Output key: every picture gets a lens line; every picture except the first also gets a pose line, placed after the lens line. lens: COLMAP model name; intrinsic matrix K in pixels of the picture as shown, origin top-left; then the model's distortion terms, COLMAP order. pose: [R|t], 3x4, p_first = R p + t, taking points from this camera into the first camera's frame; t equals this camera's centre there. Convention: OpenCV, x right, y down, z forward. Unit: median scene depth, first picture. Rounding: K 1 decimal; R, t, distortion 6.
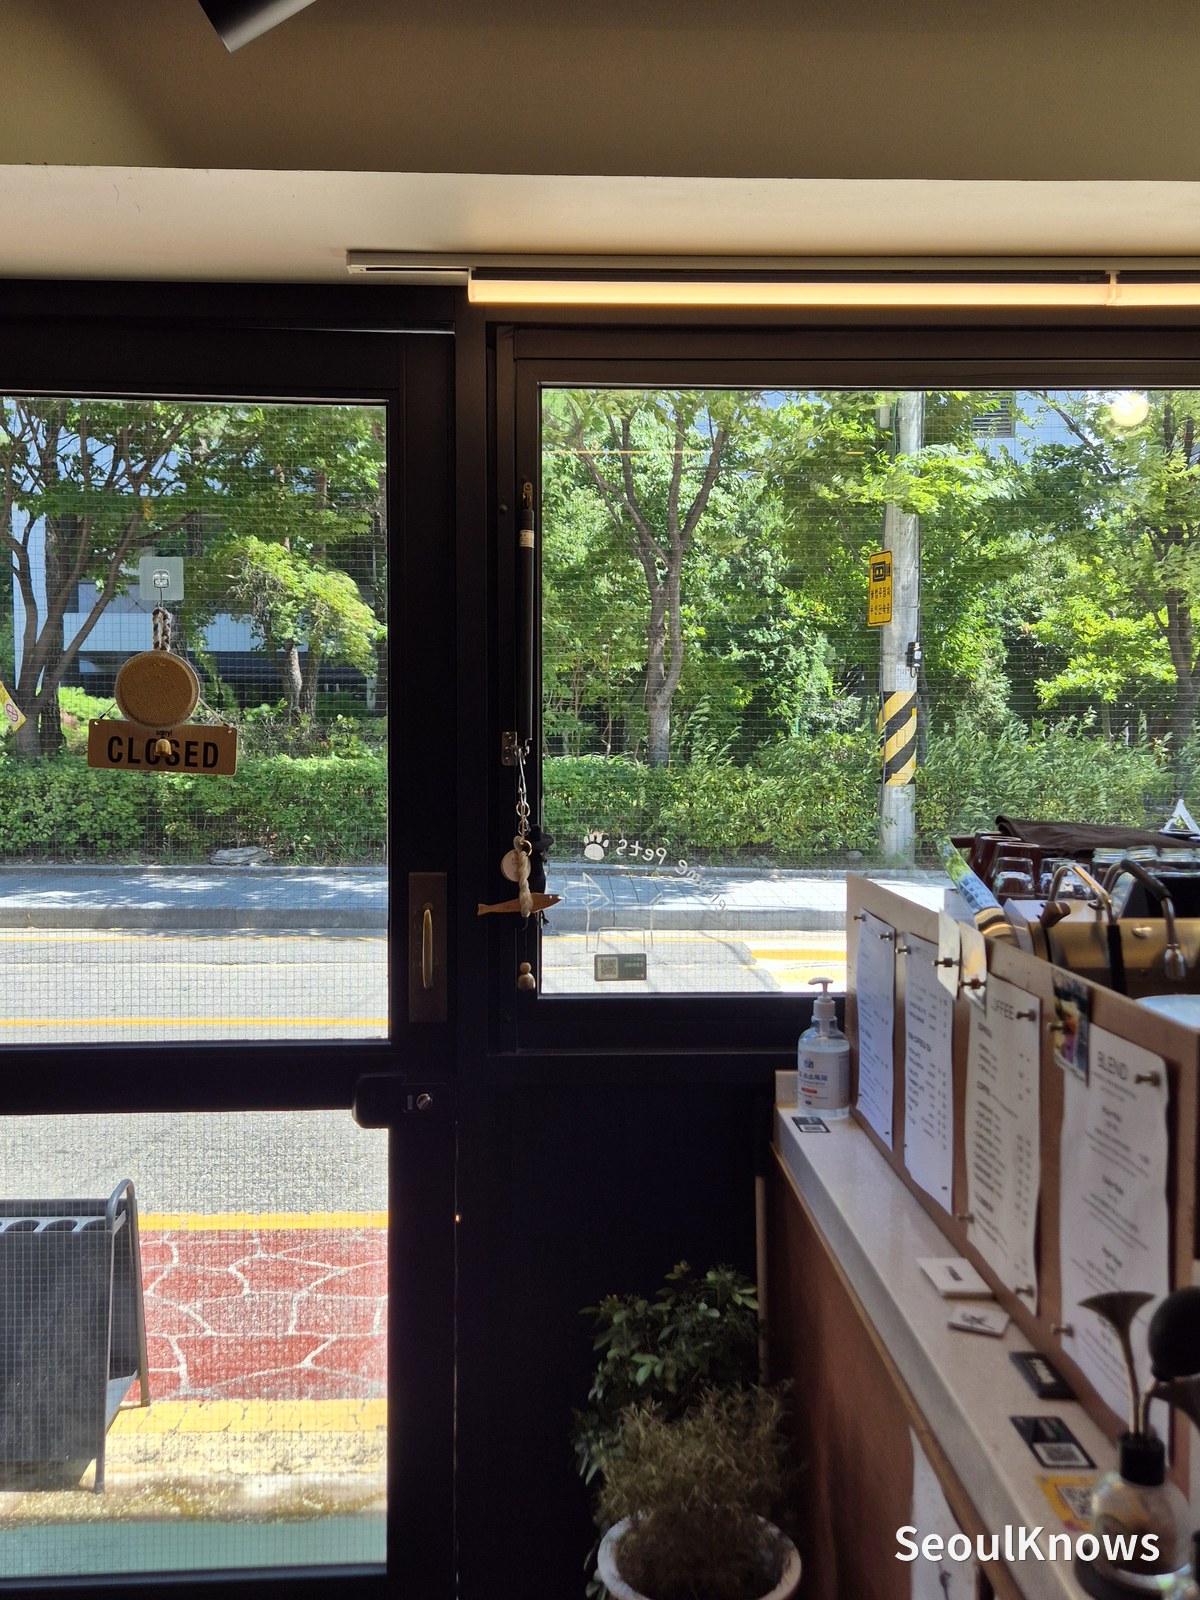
lens RADIAL K [[1452.3, 0, 554.5], [0, 1452.3, 796.4], [0, 0, 1]] dist [0.045622, 0.000976]
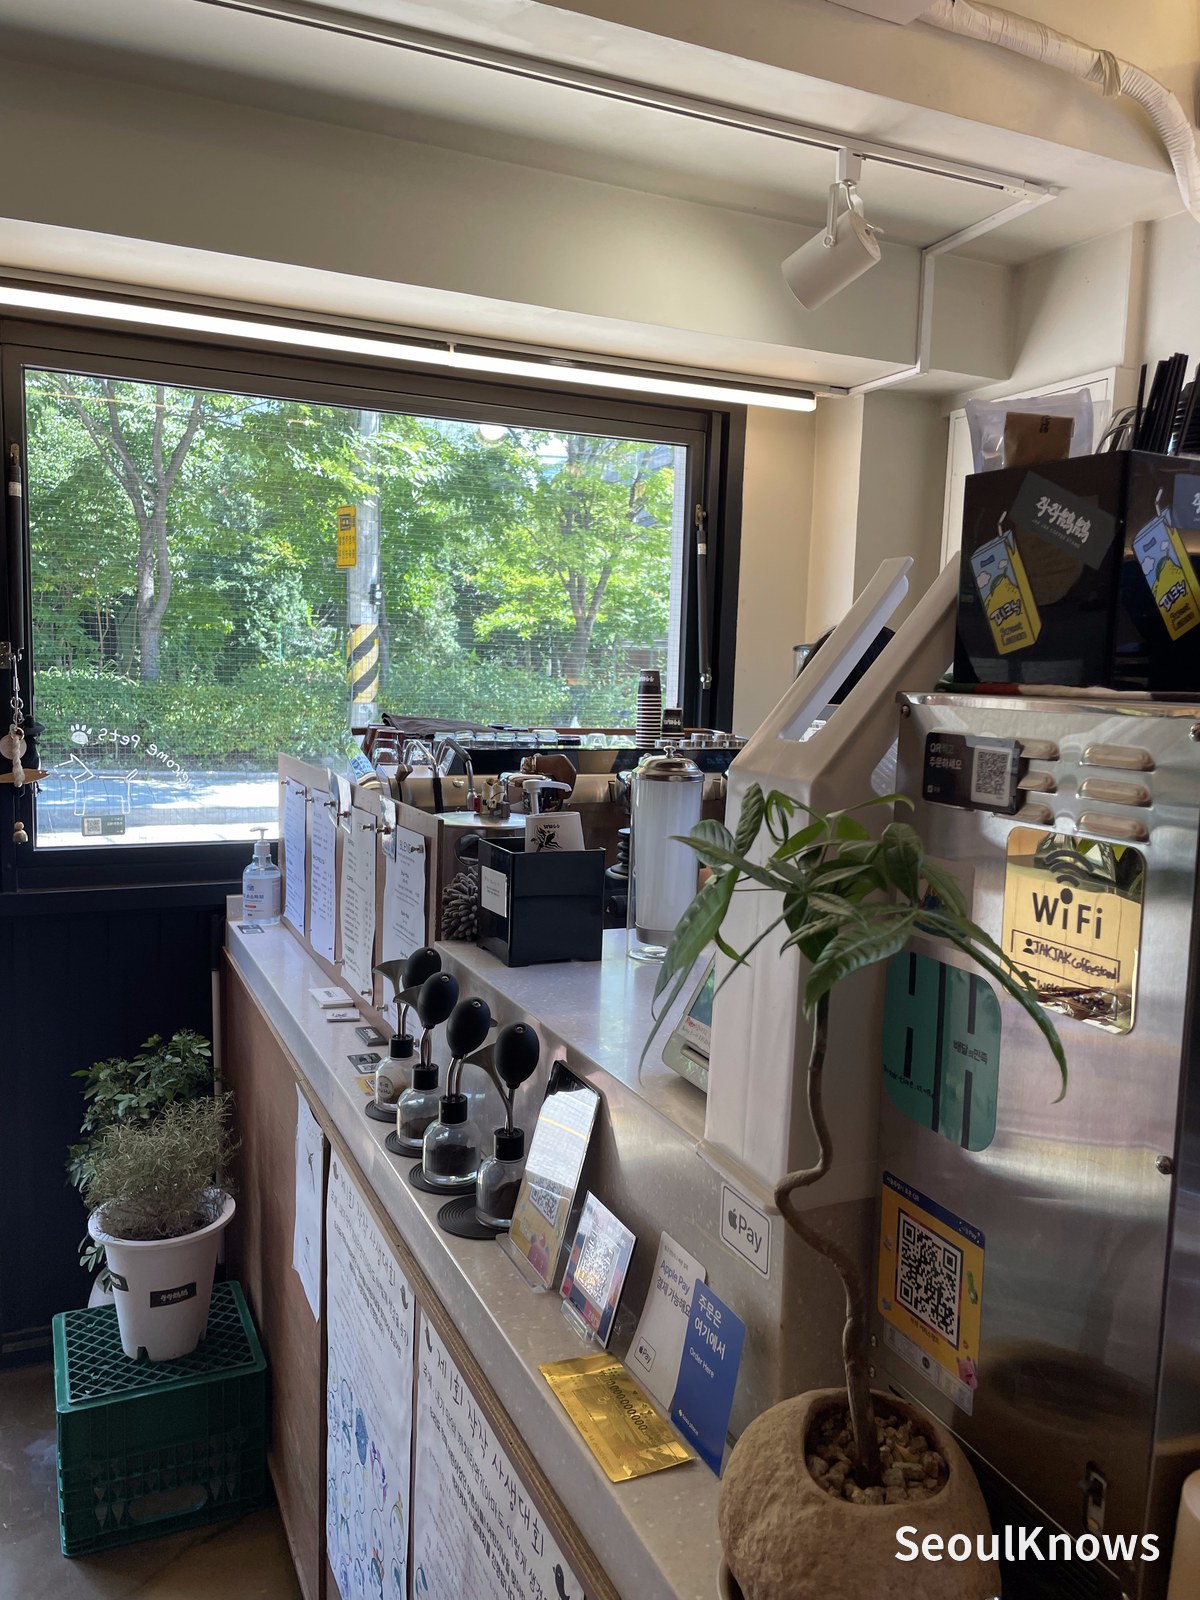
lens RADIAL K [[1243.9, 0, 619.3], [0, 1243.9, 808.1], [0, 0, 1]] dist [0.064898, -0.063614]
pose [[0.910472, -0.020355, 0.413071, 0.001702], [-0.010575, 0.997316, 0.072453, 0.015373], [-0.413437, -0.070335, 0.907812, -0.239894]]
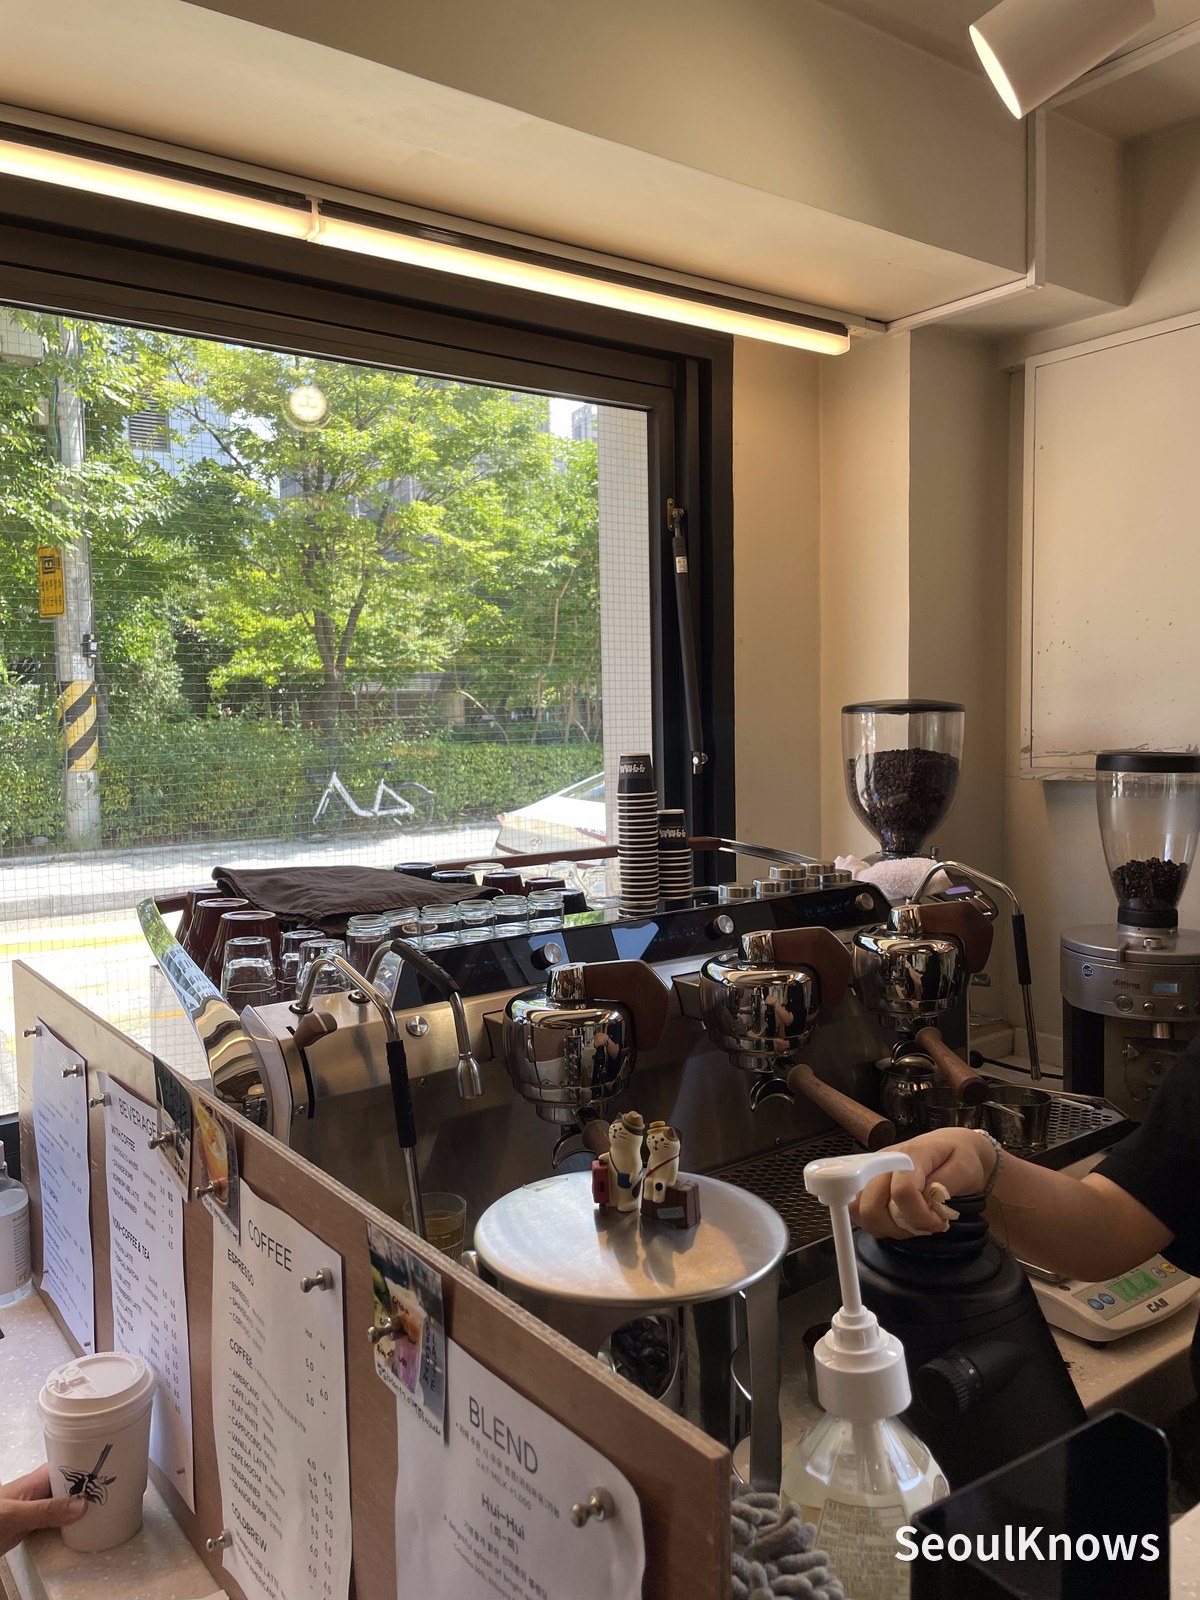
lens RADIAL K [[1243.9, 0, 605.9], [0, 1243.9, 790.1], [0, 0, 1]] dist [0.064898, -0.063614]
pose [[0.808744, -0.054896, 0.585593, 0.078294], [0.044322, 0.998492, 0.032392, -0.041933], [-0.586488, -0.000242, 0.809958, 0.318824]]
